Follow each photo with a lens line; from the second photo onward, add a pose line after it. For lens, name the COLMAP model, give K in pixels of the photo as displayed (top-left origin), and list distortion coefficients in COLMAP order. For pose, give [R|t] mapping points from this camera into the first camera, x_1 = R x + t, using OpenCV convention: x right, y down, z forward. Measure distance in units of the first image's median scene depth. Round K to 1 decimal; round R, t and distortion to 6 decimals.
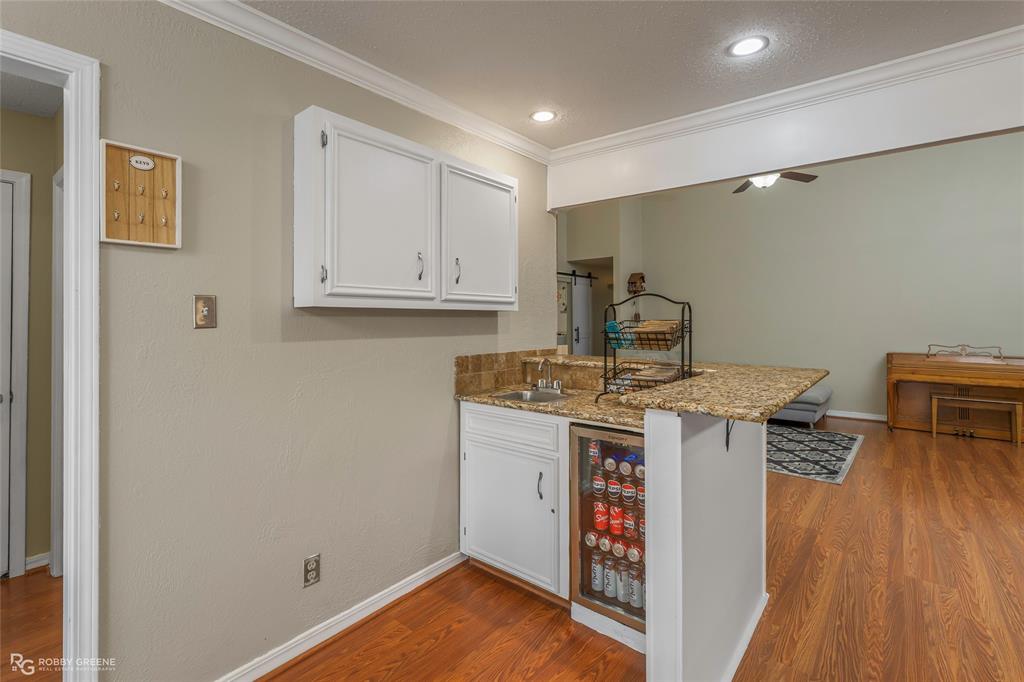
lens RADIAL K [[462.0, 0, 507.6], [0, 462.0, 328.5], [0, 0, 1]] dist [-0.004313, -0.000301]
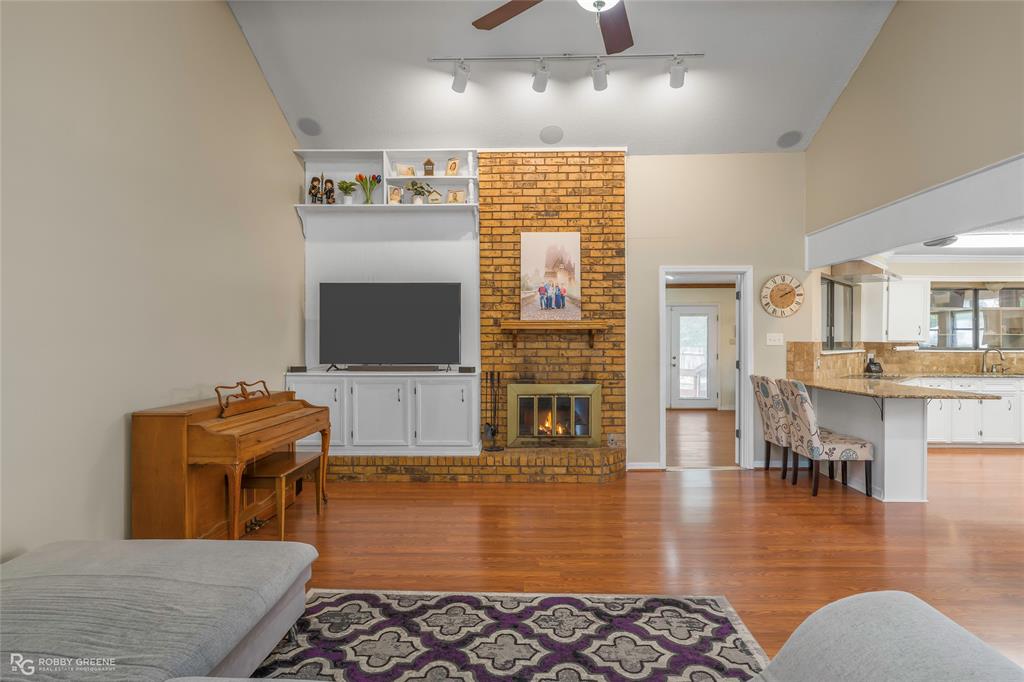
lens RADIAL K [[545.0, 0, 514.2], [0, 545.0, 339.5], [0, 0, 1]] dist [-0.002367, 0.000394]
pose [[-0.619259, -0.002275, 0.785184, 0.194381], [0.009867, 0.999894, 0.010679, -0.024137], [-0.785125, 0.014360, -0.619171, 1.122792]]
